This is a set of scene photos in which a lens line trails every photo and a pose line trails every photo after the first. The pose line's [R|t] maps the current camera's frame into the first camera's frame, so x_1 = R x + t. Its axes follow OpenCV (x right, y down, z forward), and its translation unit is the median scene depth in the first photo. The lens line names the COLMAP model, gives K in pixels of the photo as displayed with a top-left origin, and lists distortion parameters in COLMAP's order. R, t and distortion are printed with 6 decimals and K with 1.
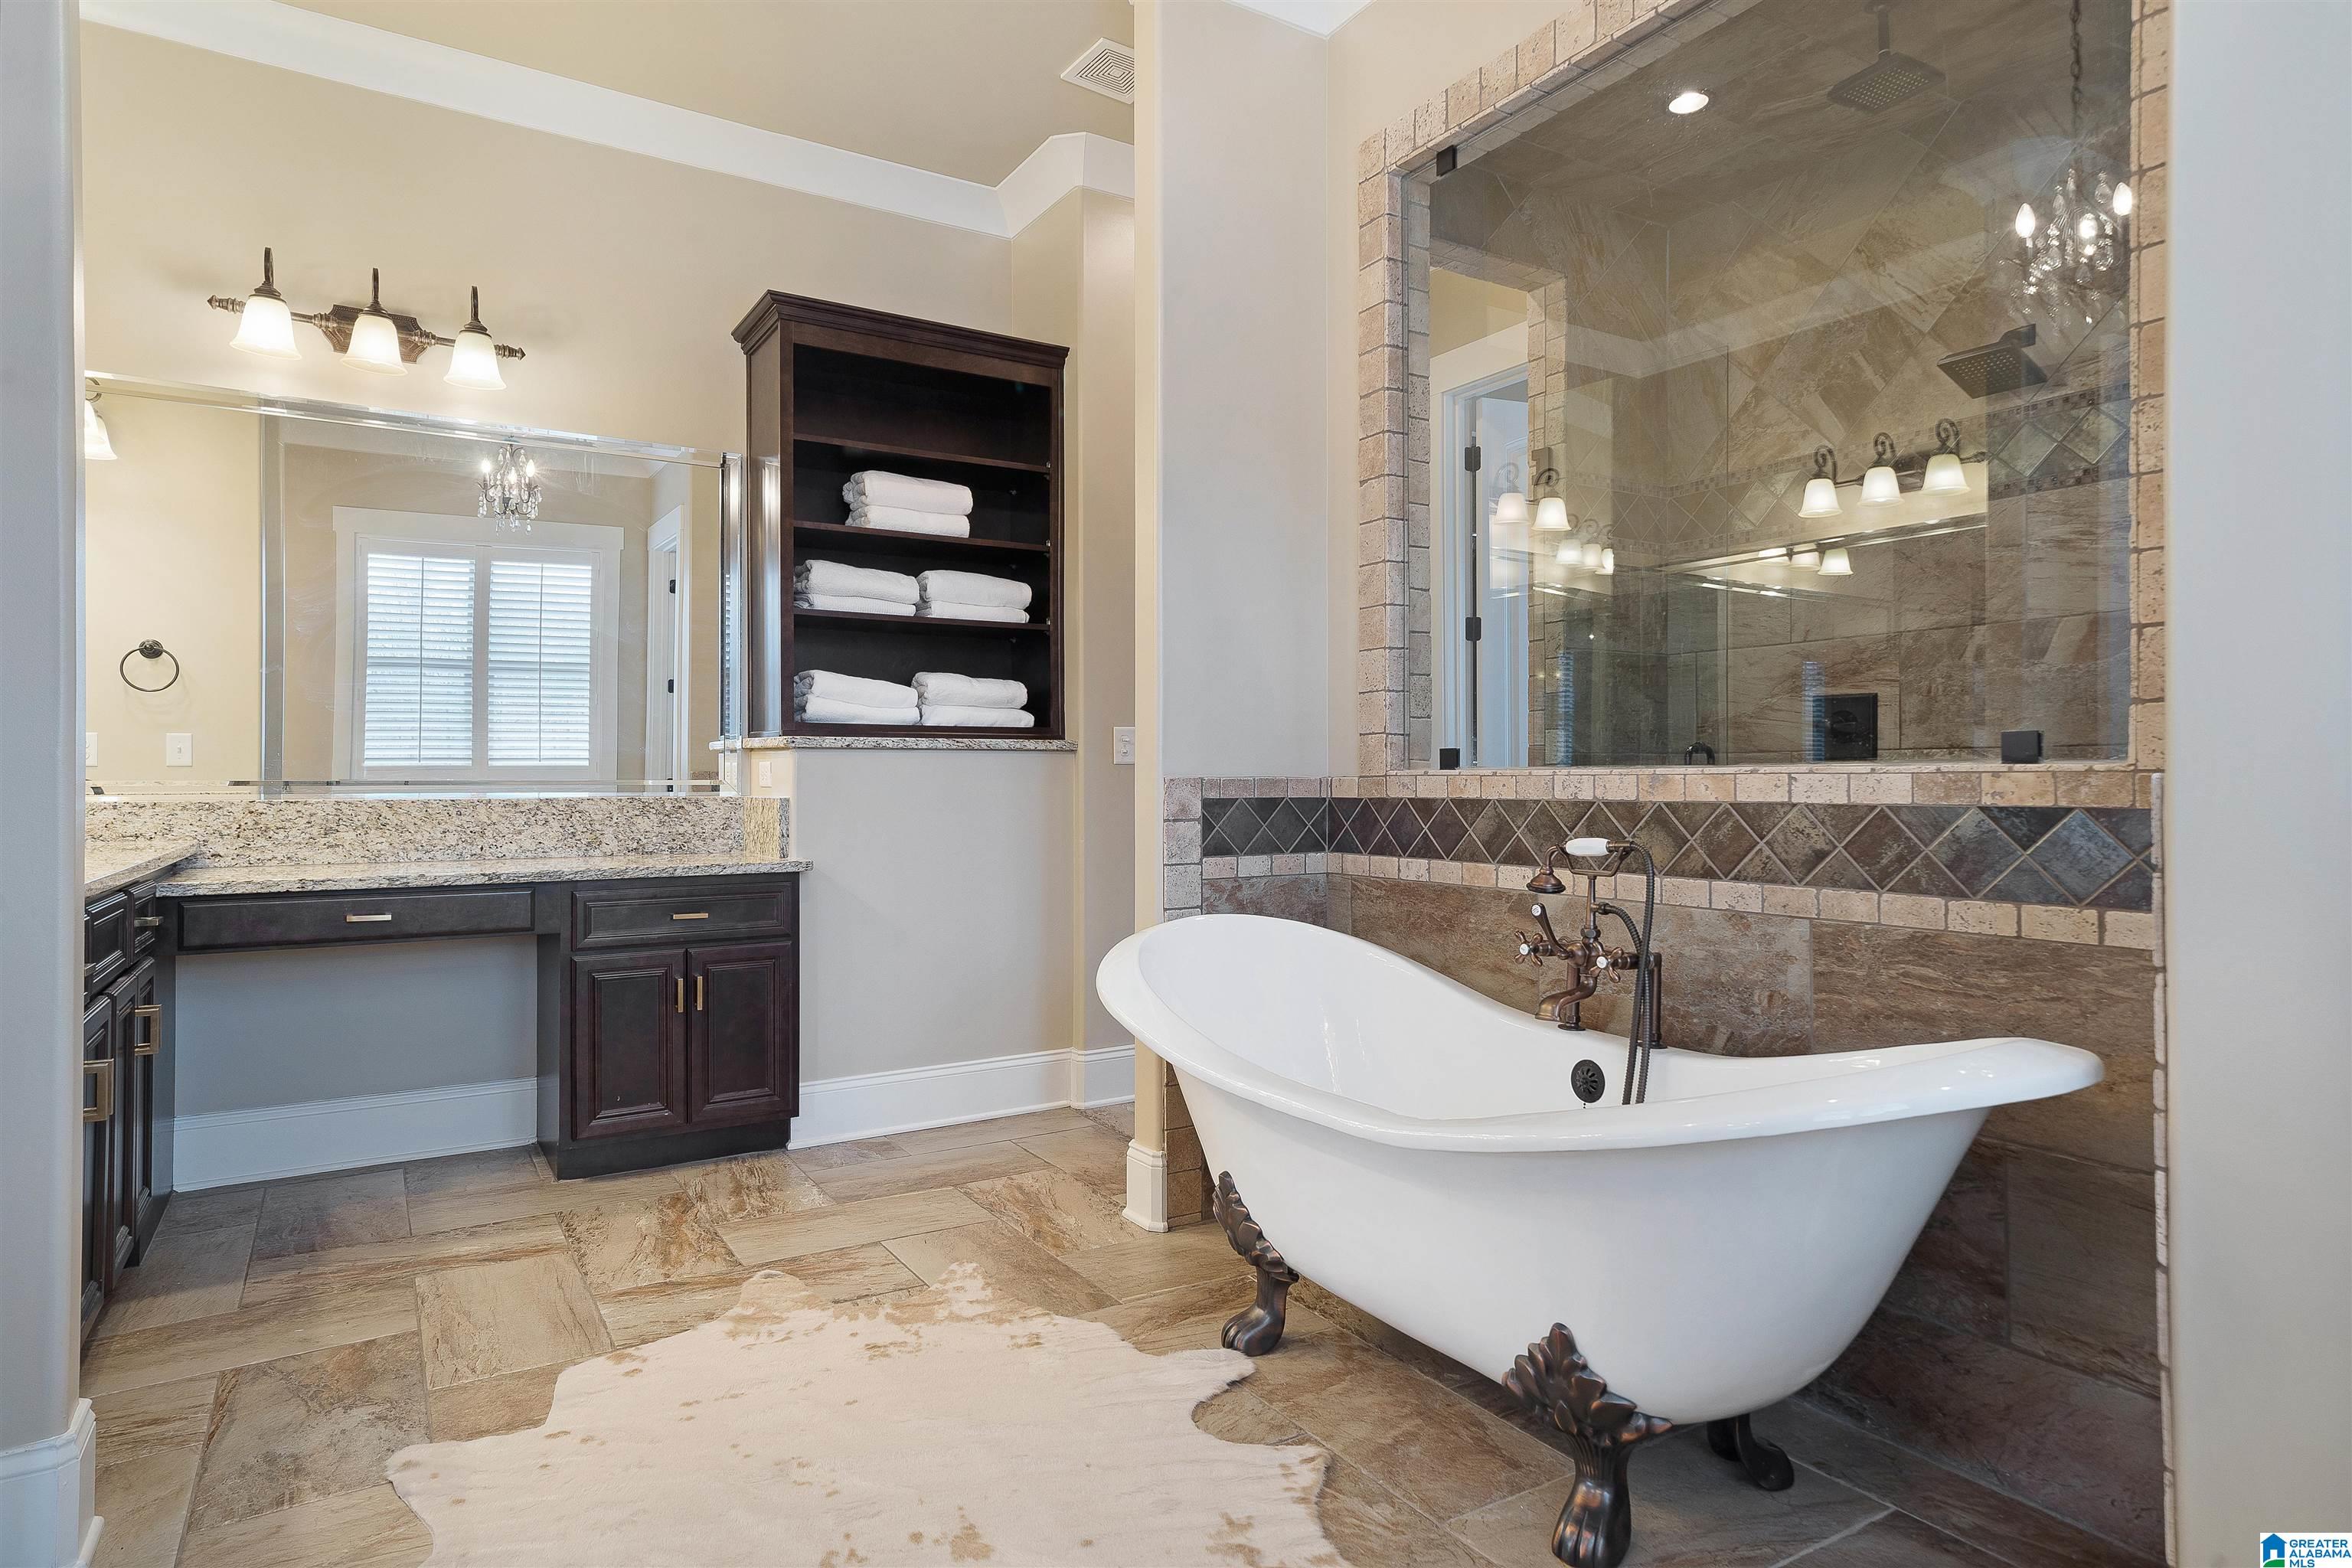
lens RADIAL K [[1331.8, 0, 1171.6], [0, 1331.8, 774.3], [0, 0, 1]] dist [0.000708, 0.000435]
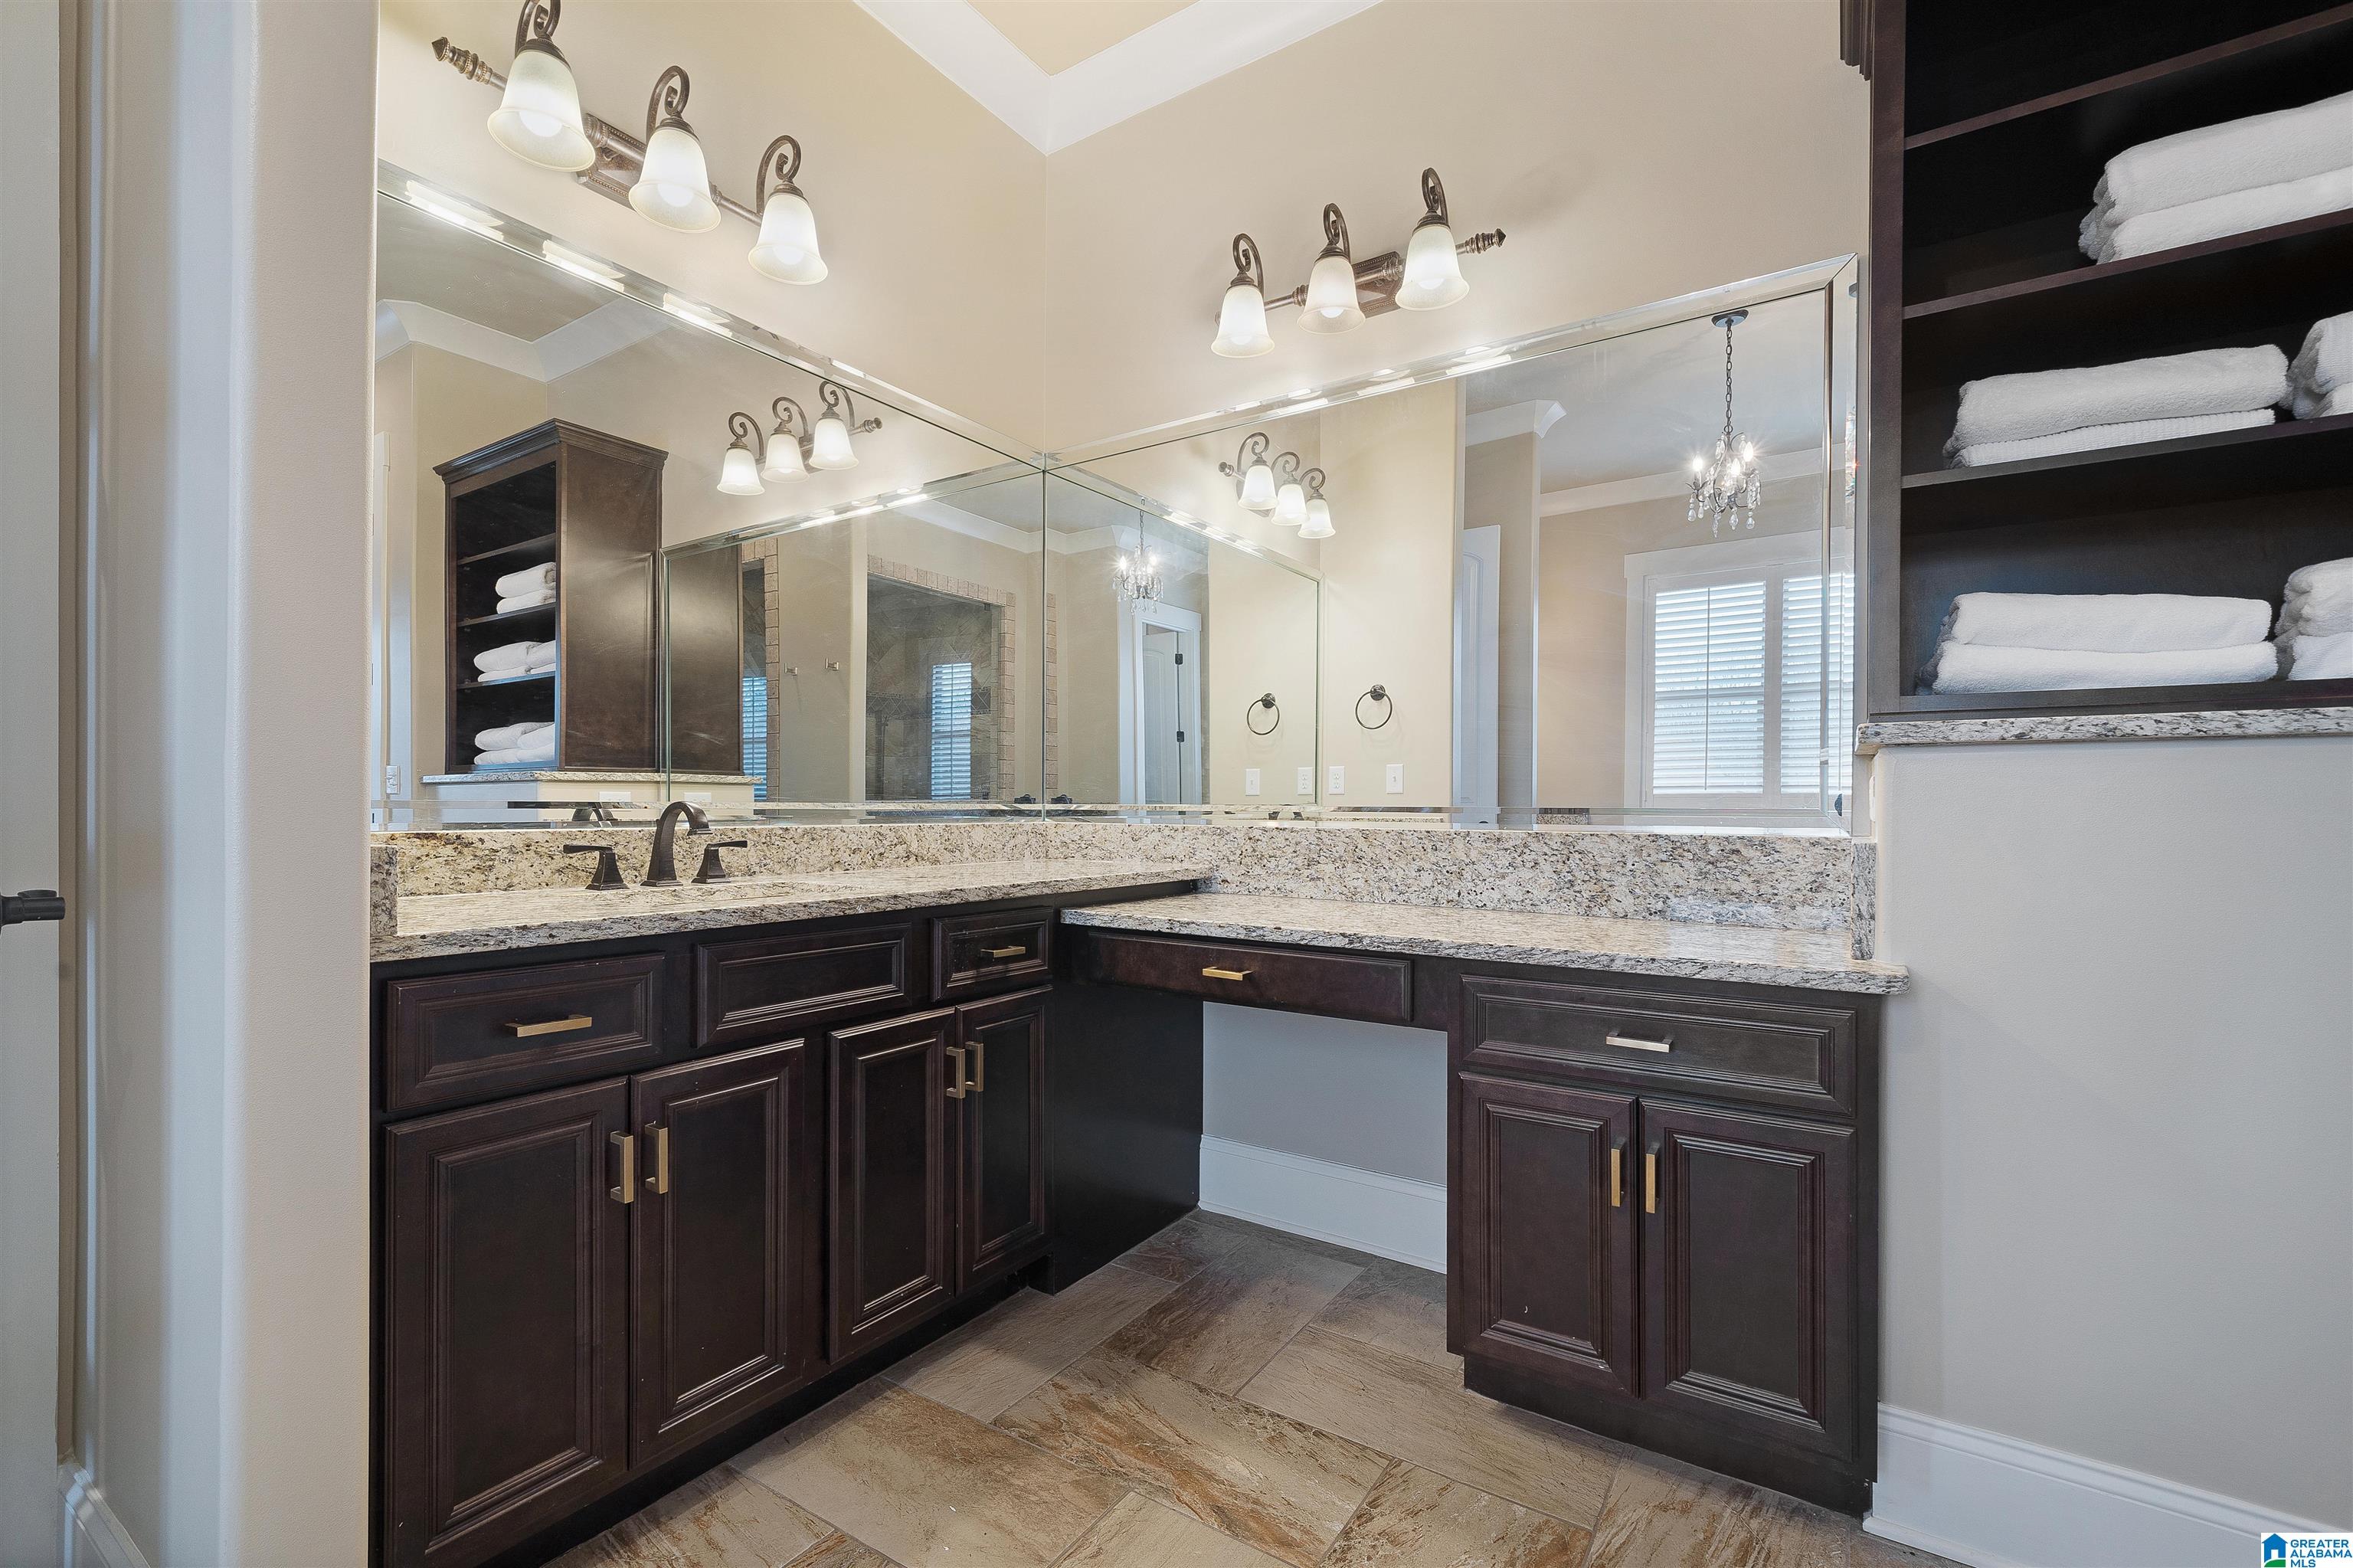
lens RADIAL K [[1021.5, 0, 1171.0], [0, 1021.5, 806.6], [0, 0, 1]] dist [0.001228, 0.000081]
pose [[0.411196, 0.004639, -0.911535, -0.040830], [-0.003173, 0.999988, 0.003657, 0.002856], [0.911541, 0.001389, 0.411206, 0.607471]]
